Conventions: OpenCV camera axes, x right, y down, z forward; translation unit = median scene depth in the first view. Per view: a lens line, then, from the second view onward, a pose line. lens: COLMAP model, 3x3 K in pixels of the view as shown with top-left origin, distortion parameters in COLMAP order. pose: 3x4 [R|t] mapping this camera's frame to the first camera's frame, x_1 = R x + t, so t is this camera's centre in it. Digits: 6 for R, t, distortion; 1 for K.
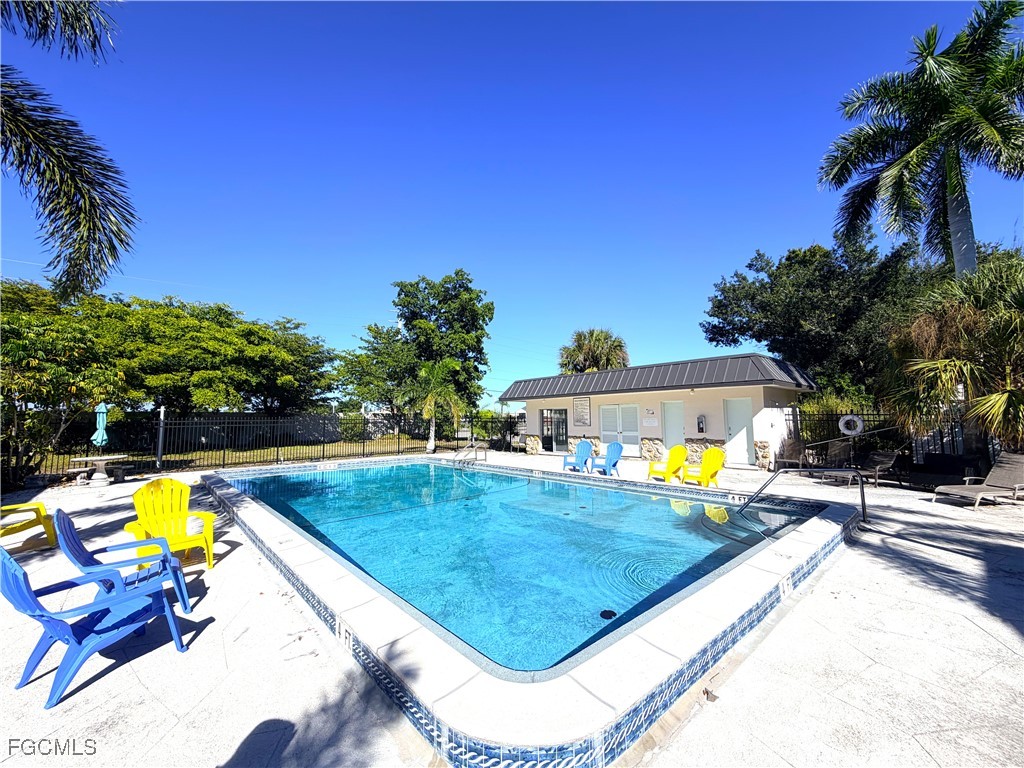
lens RADIAL K [[407.1, 0, 508.6], [0, 407.1, 383.1], [0, 0, 1]] dist [0.000384, -0.000168]
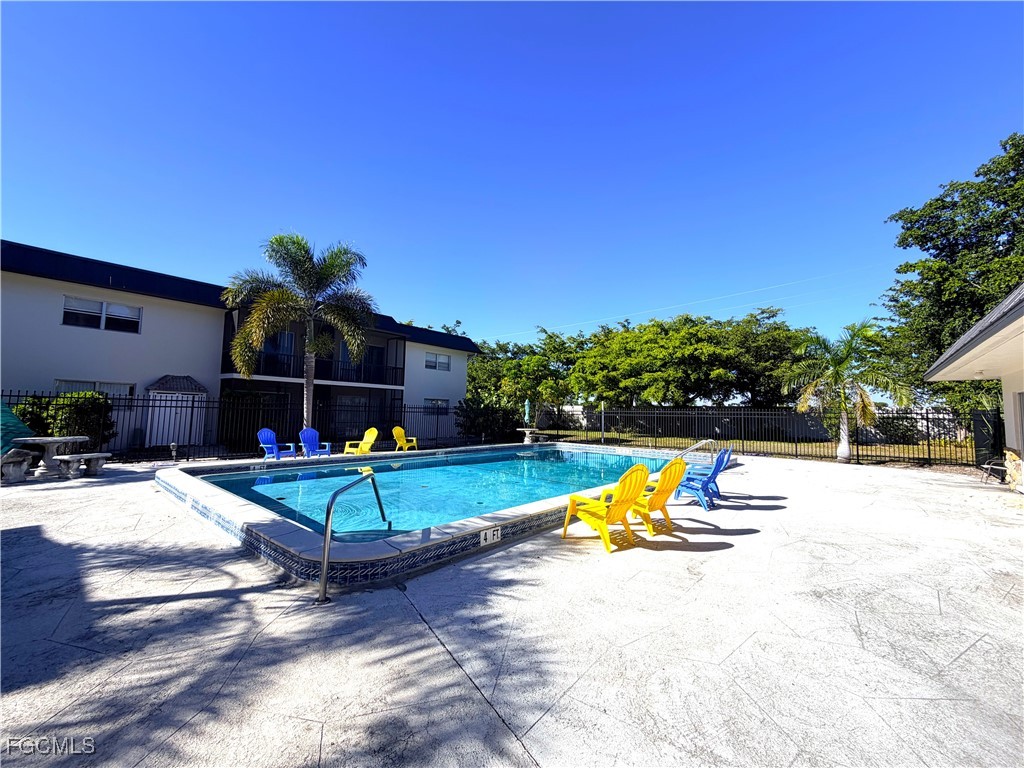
lens RADIAL K [[407.1, 0, 508.6], [0, 407.1, 383.1], [0, 0, 1]] dist [0.000384, -0.000168]
pose [[0.119864, -0.061981, -0.990854, 0.480236], [0.068451, 0.996190, -0.054034, 0.040856], [0.990428, -0.061348, 0.123650, 0.402939]]
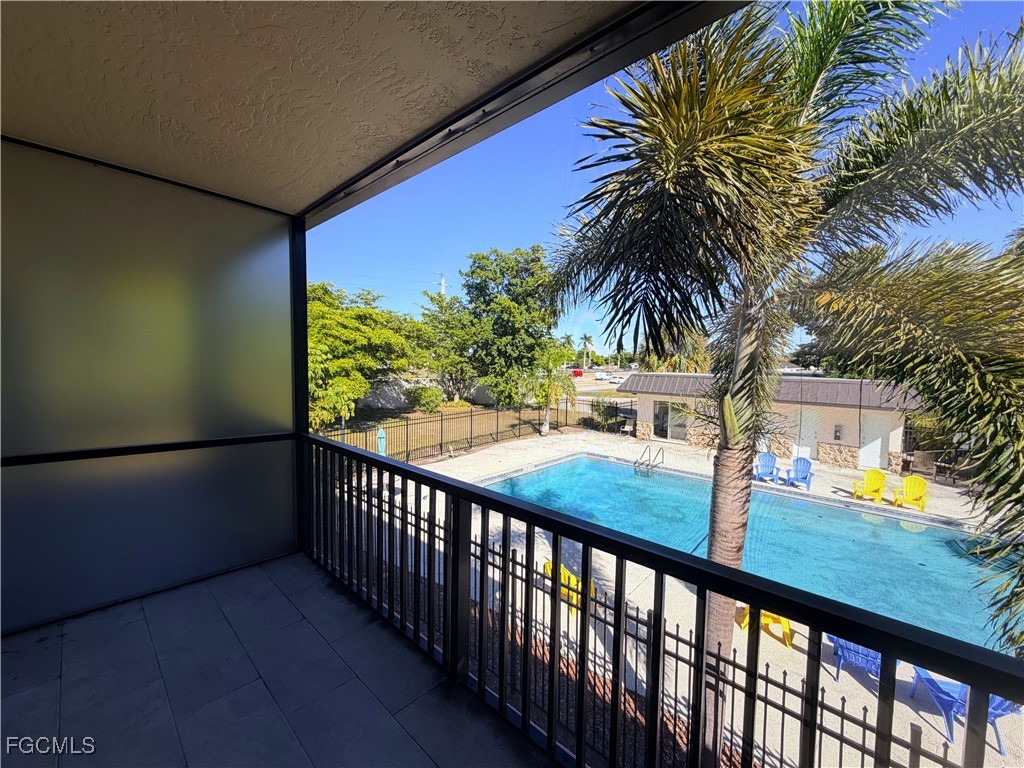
lens RADIAL K [[407.1, 0, 508.6], [0, 407.1, 383.1], [0, 0, 1]] dist [0.000384, -0.000168]
pose [[0.995470, 0.014944, 0.093893, -0.432617], [-0.028659, 0.988800, 0.146471, -0.136803], [-0.090653, -0.148498, 0.984749, -0.054574]]
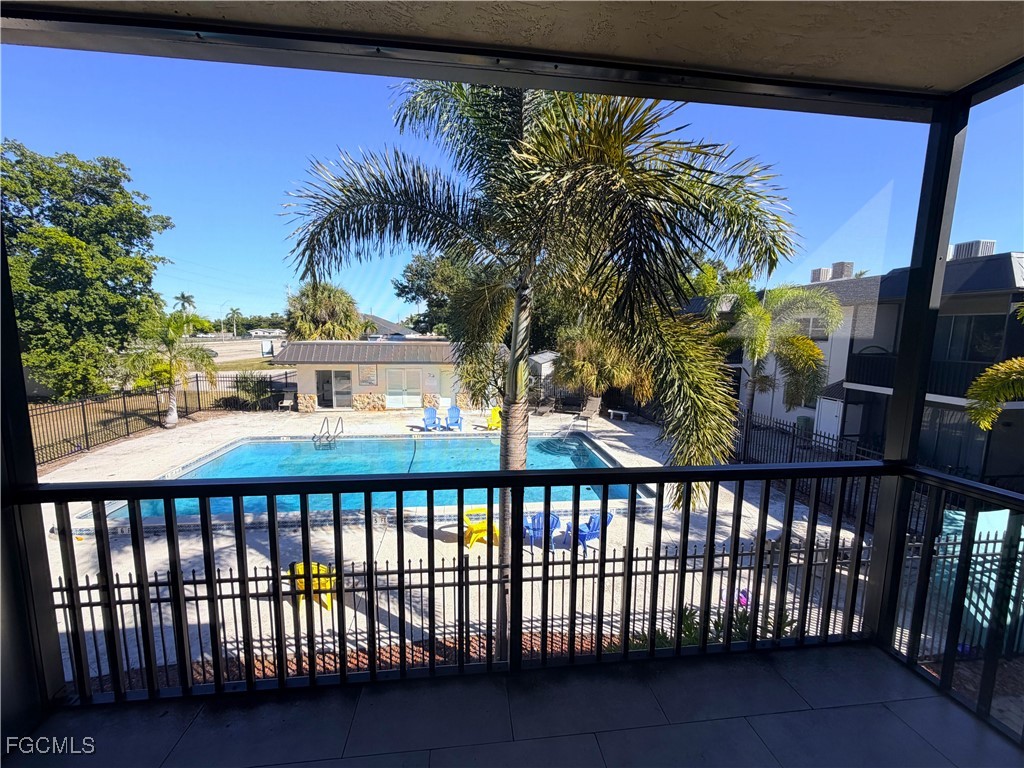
lens RADIAL K [[407.1, 0, 508.6], [0, 407.1, 383.1], [0, 0, 1]] dist [0.000384, -0.000168]
pose [[0.574653, -0.088005, 0.813651, -0.510423], [-0.092128, 0.980926, 0.171165, -0.133136], [-0.813195, -0.173320, 0.555585, -0.004603]]
